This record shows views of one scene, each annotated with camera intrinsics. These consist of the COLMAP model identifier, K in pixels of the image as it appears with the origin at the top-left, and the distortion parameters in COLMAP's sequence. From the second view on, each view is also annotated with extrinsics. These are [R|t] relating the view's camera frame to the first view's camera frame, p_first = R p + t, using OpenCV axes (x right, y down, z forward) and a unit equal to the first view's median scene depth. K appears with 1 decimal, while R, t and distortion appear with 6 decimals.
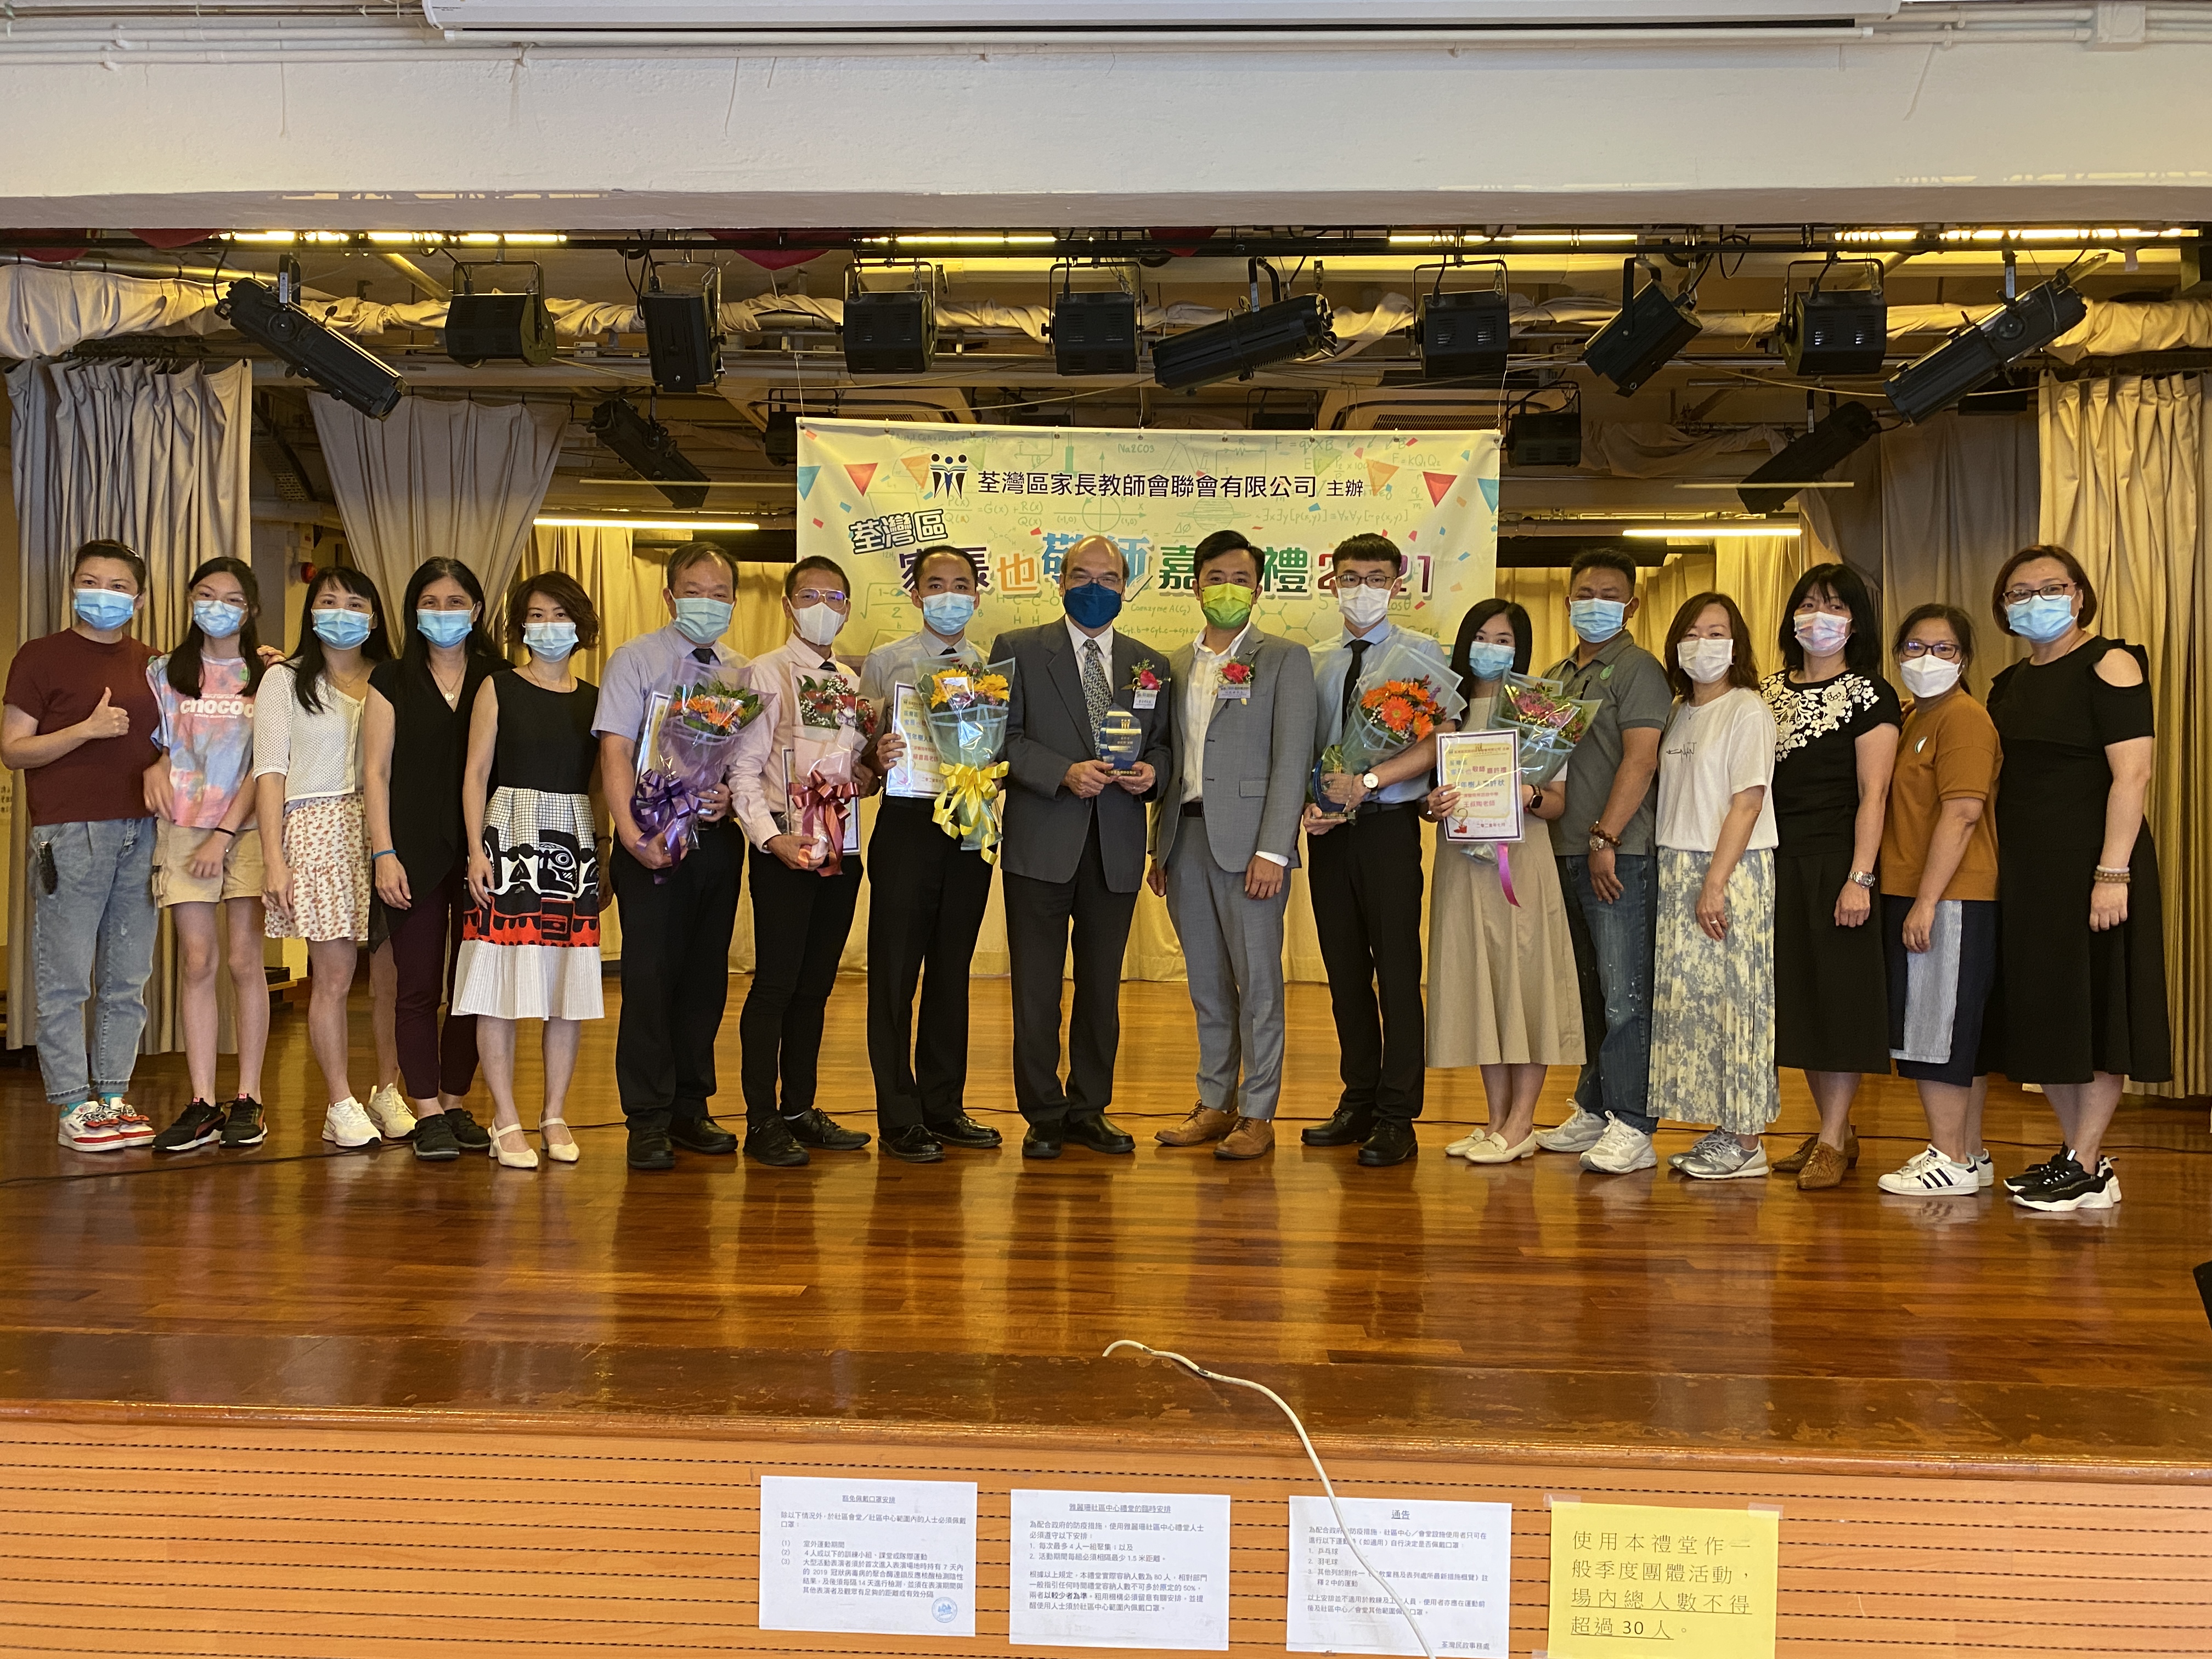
lens RADIAL K [[1667.5, 0, 1103.0], [0, 1667.5, 845.8], [0, 0, 1]] dist [0.129796, -0.269854]
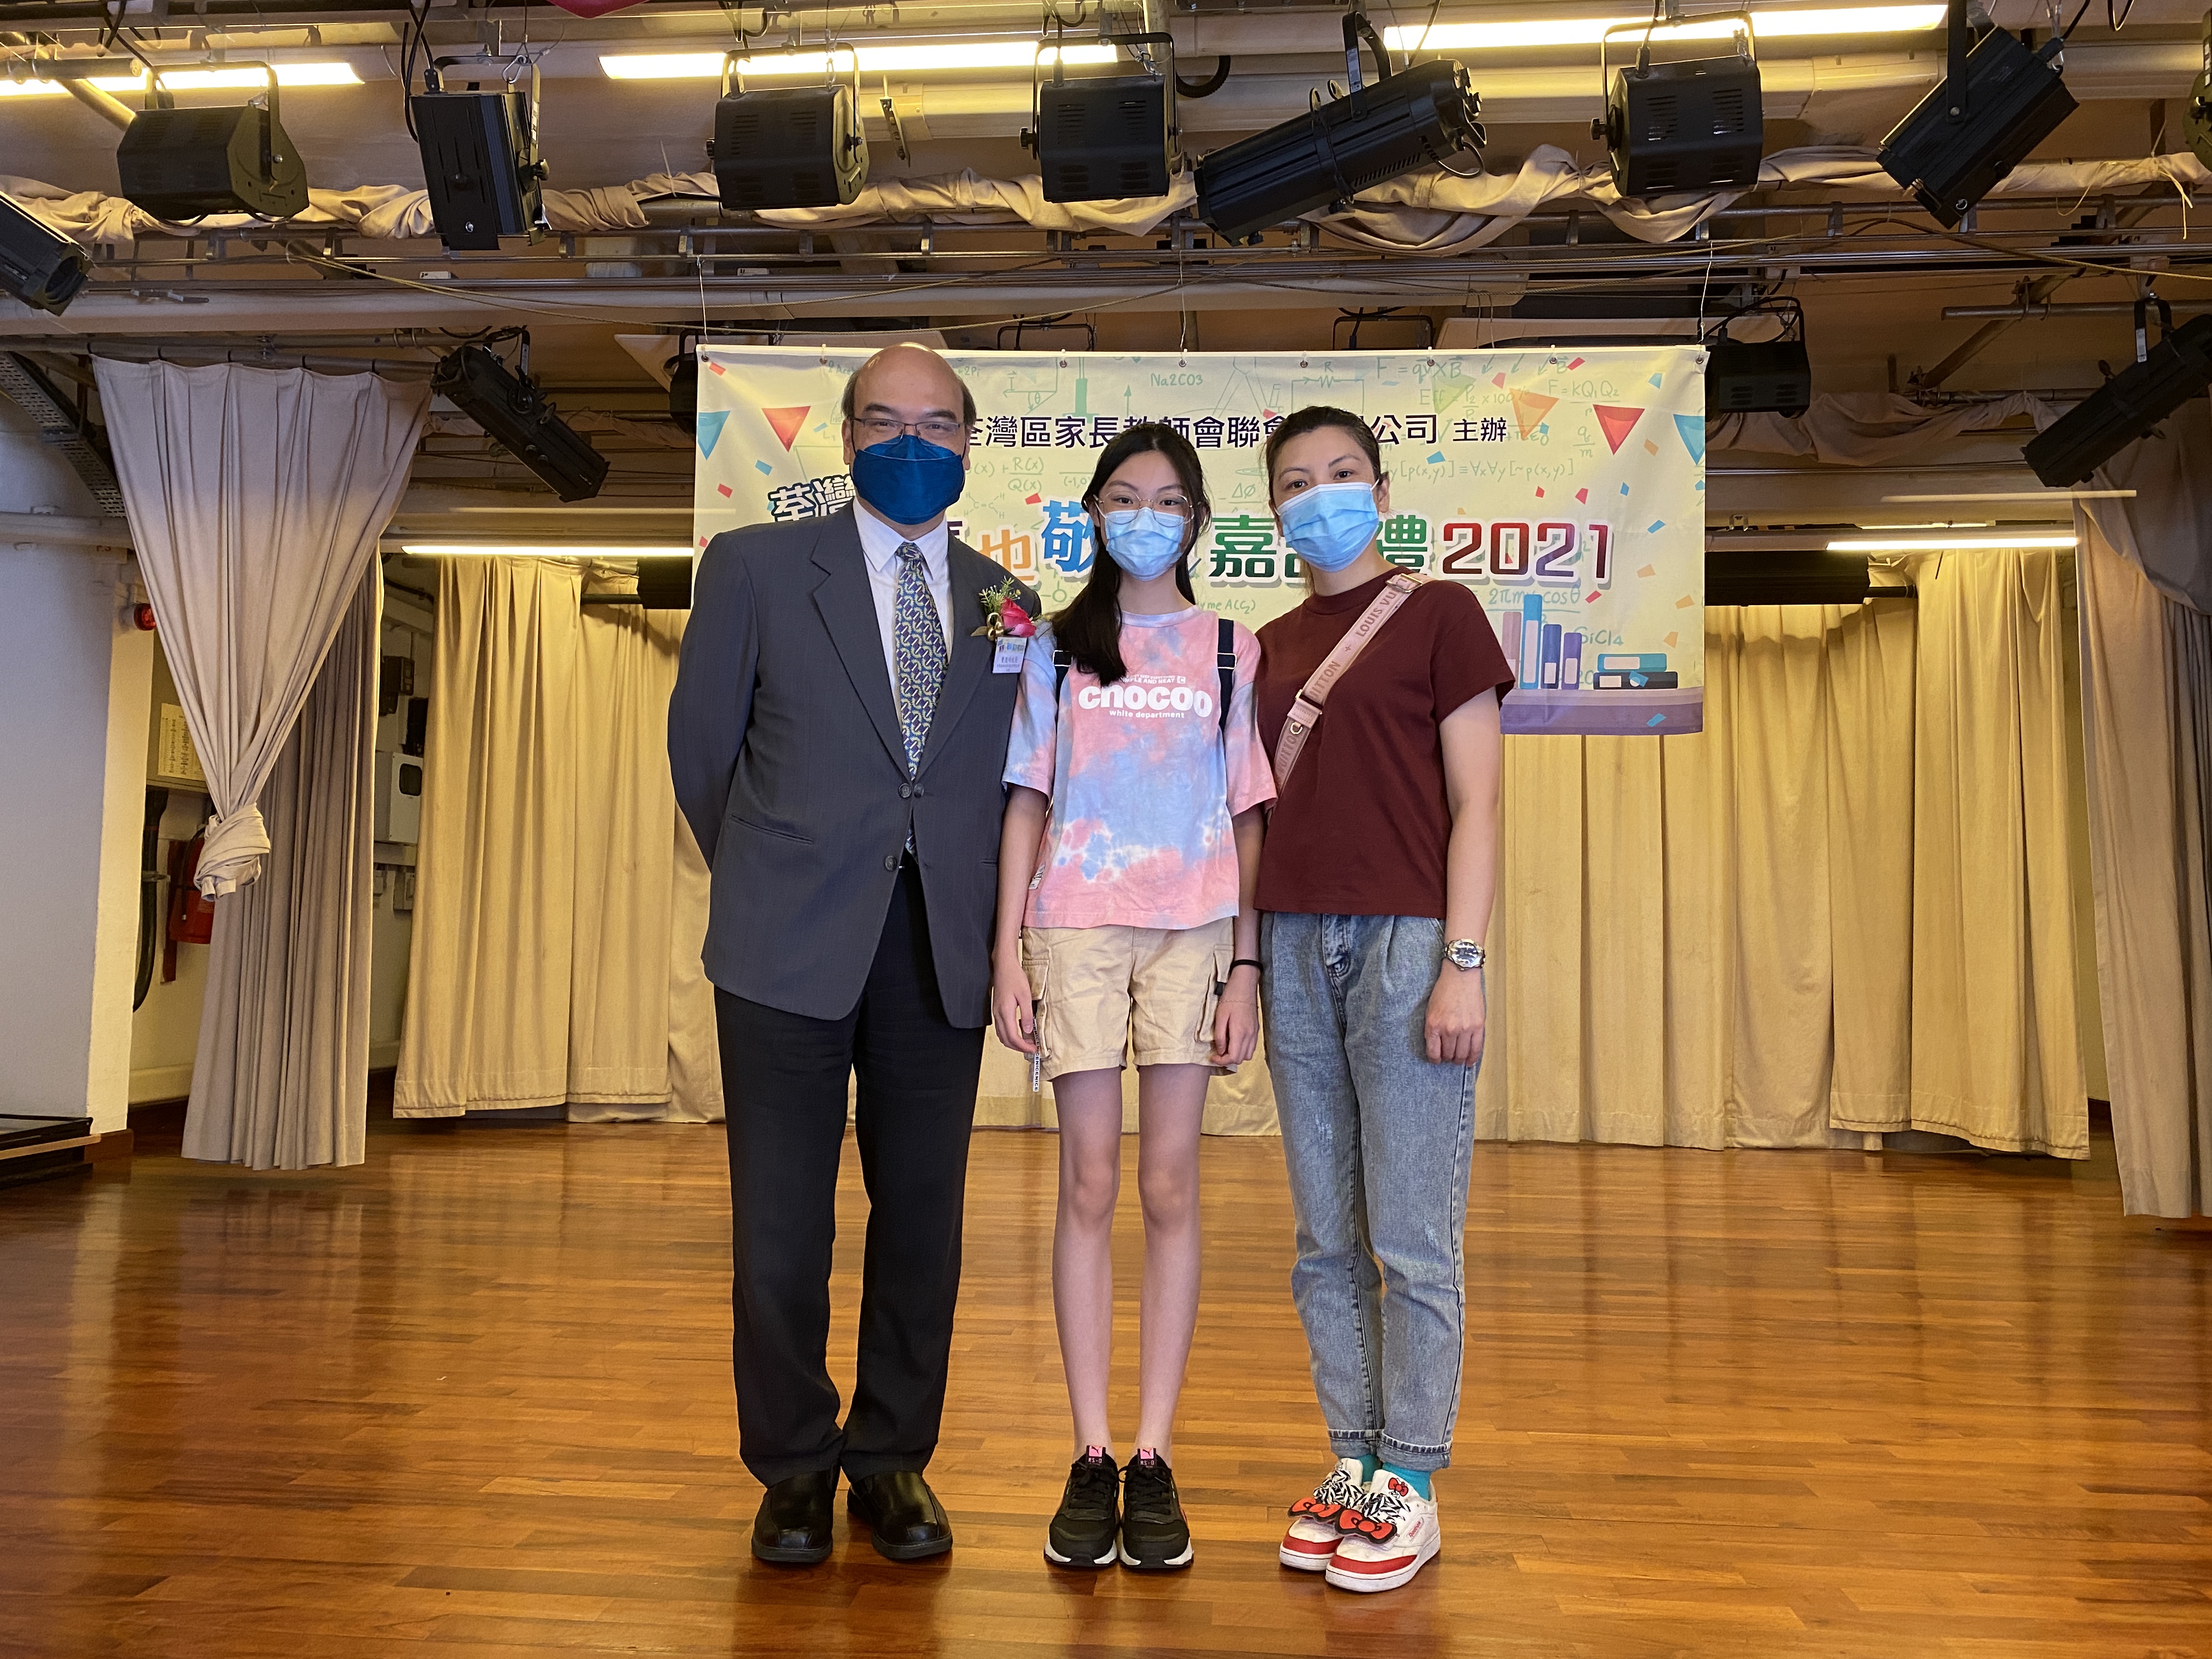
lens RADIAL K [[1667.5, 0, 1103.0], [0, 1667.5, 845.8], [0, 0, 1]] dist [0.129796, -0.269854]
pose [[0.999157, -0.003245, -0.040927, 0.017200], [-0.000019, 0.996833, -0.079518, 0.012487], [0.041055, 0.079452, 0.995993, 0.317459]]
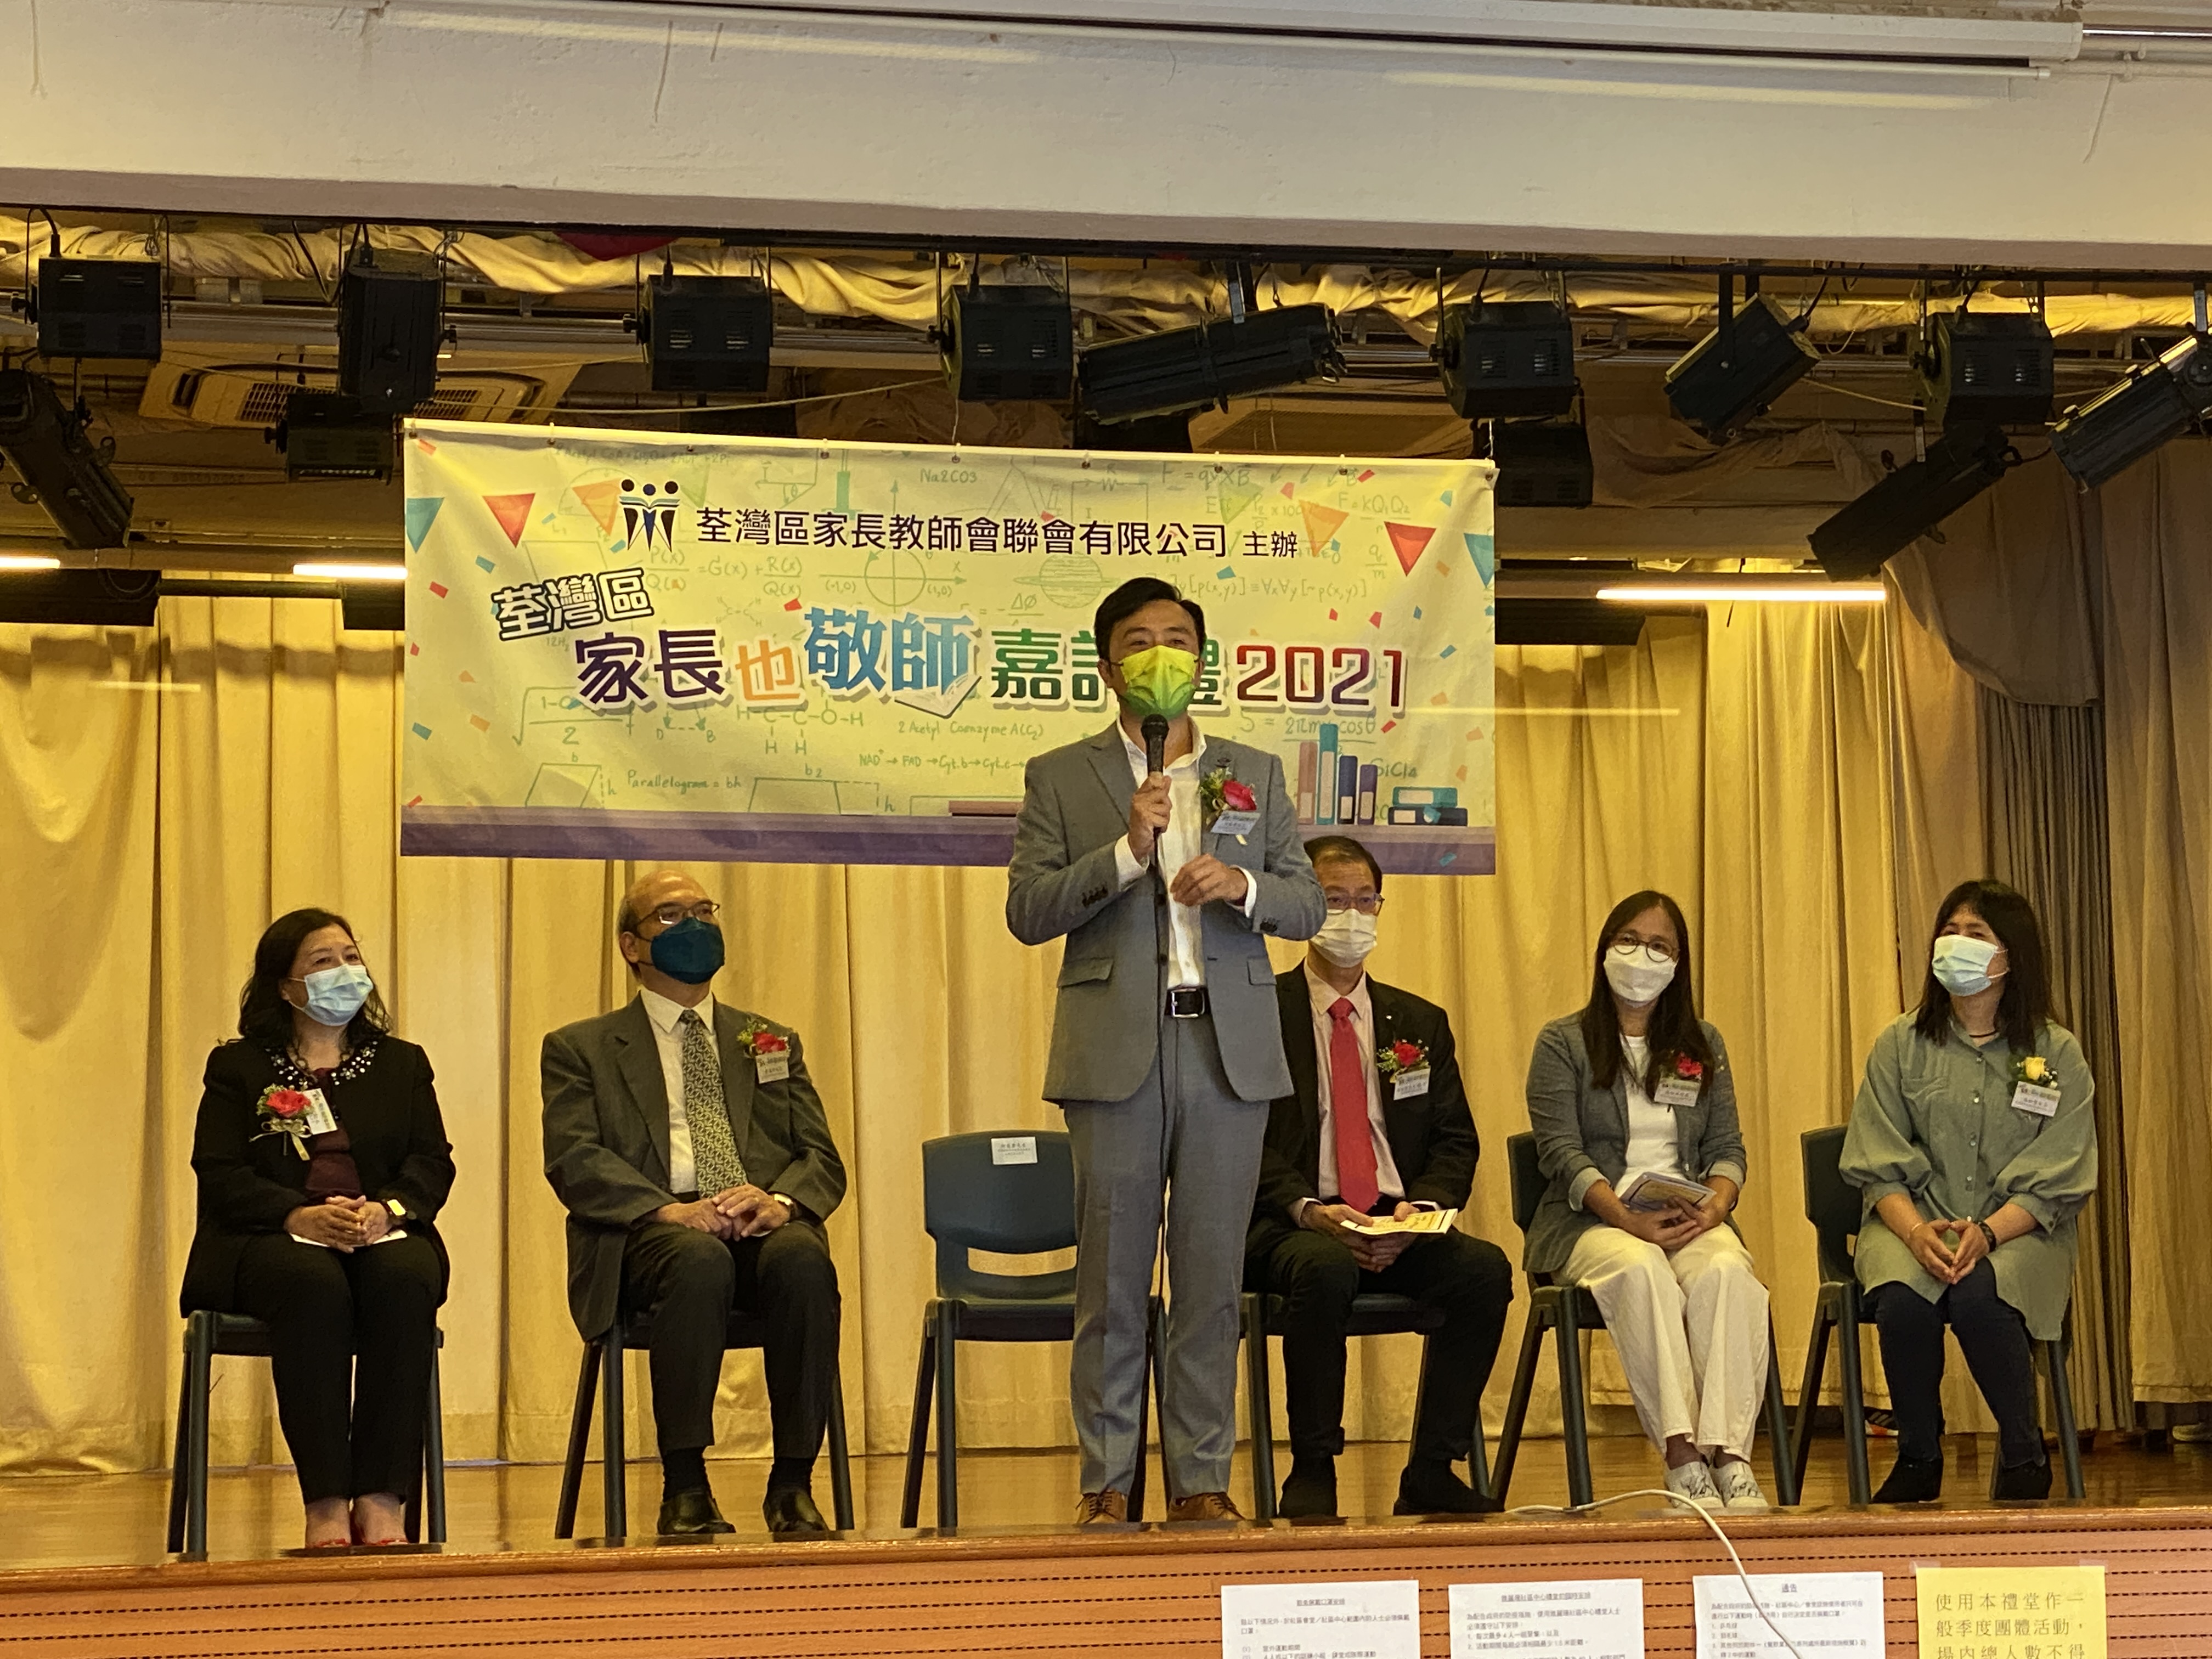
lens RADIAL K [[5145.1, 0, 1137.5], [0, 5145.1, 829.1], [0, 0, 1]] dist [0.105776, 0.101750]
pose [[0.957284, -0.004638, 0.289112, -0.468142], [0.035706, 0.994115, -0.102279, 0.092199], [-0.286936, 0.108233, 0.951816, -0.829760]]
